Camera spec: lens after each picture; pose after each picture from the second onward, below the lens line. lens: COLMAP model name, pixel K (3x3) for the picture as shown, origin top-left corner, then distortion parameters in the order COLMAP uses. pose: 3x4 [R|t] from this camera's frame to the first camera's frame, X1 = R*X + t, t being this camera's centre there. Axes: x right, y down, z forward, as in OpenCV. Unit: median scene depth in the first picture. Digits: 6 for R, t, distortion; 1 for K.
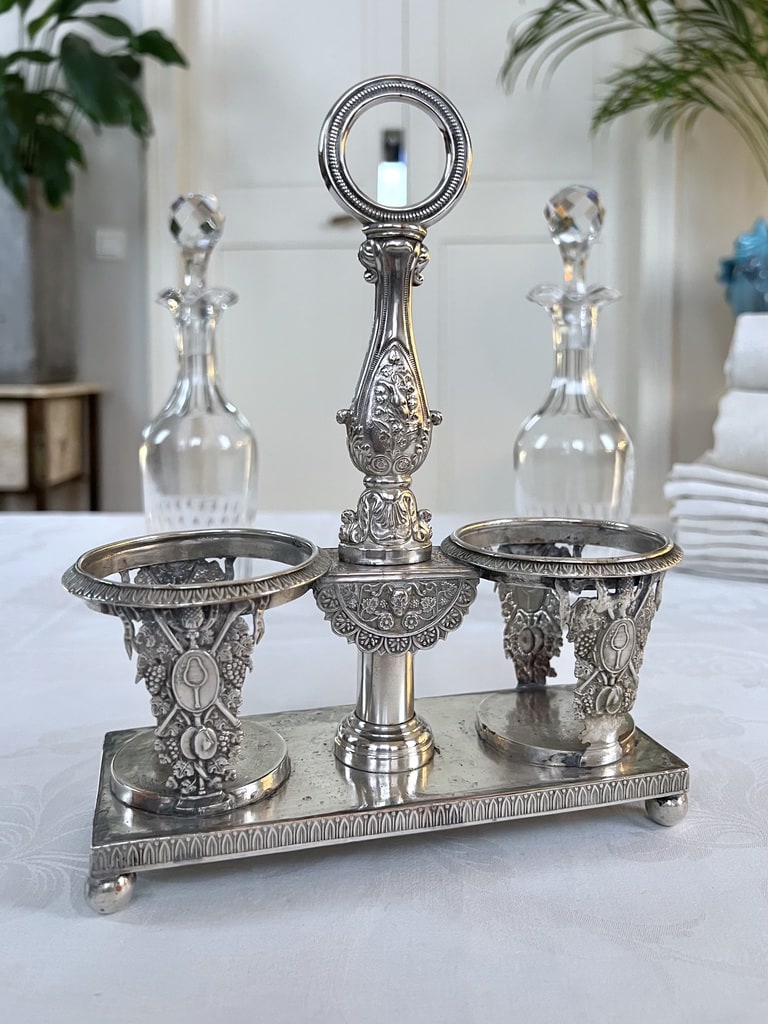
lens RADIAL K [[794.0, 0, 382.8], [0, 794.0, 414.1], [0, 0, 1]] dist [-0.007434, -0.023414]
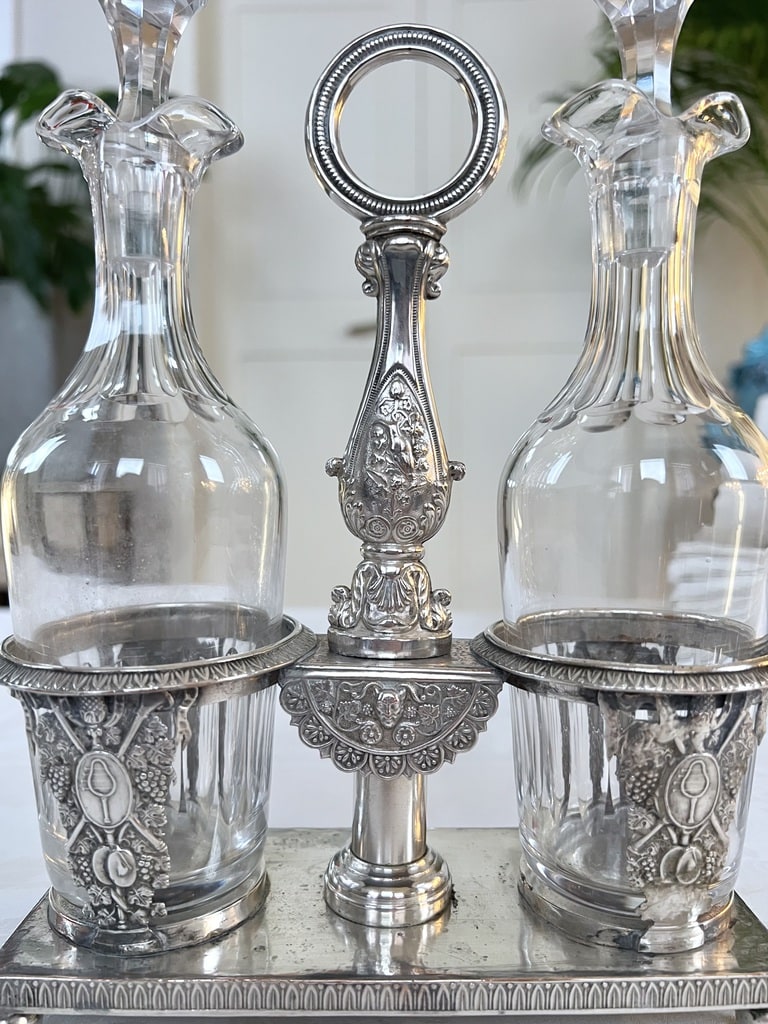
lens RADIAL K [[771.7, 0, 402.8], [0, 771.7, 523.8], [0, 0, 1]] dist [-0.037220, -0.002109]
pose [[0.973869, 0.014407, -0.226655, 0.204064], [-0.012828, 0.999882, 0.008438, 0.054988], [0.226750, -0.005310, 0.973939, 0.294867]]
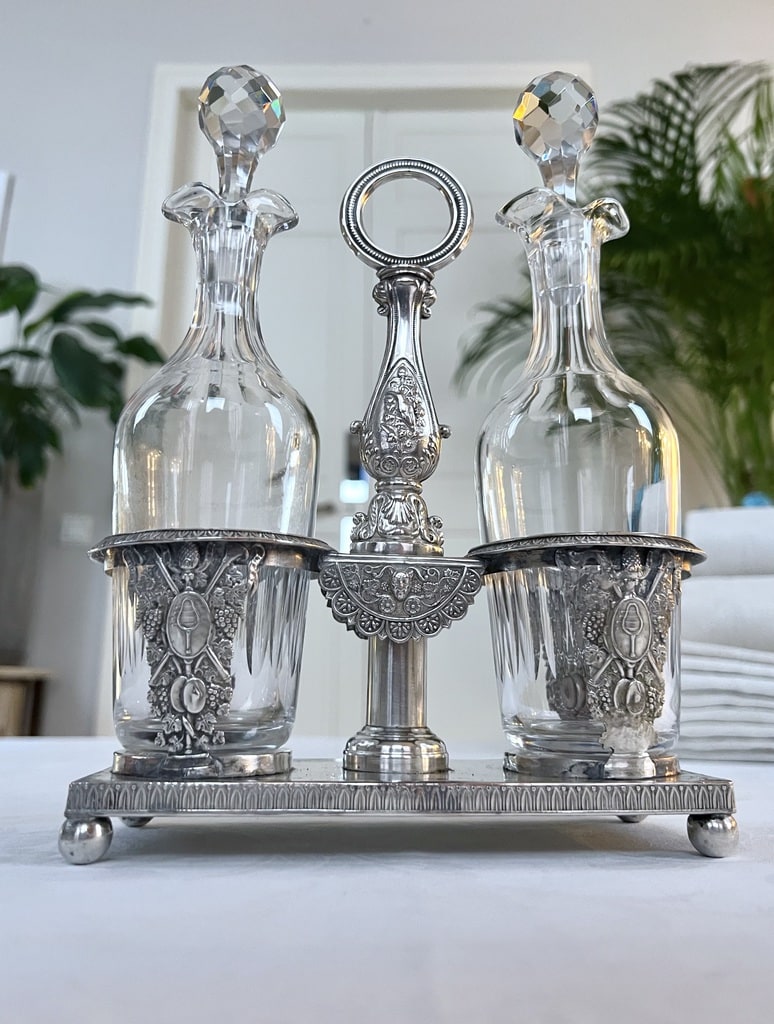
lens RADIAL K [[774.6, 0, 389.0], [0, 774.6, 462.8], [0, 0, 1]] dist [0.007937, -0.048923]
pose [[0.984379, -0.043121, -0.170701, 0.186049], [-0.010060, 0.954185, -0.299047, 0.394056], [0.175775, 0.296093, 0.938846, 0.027592]]
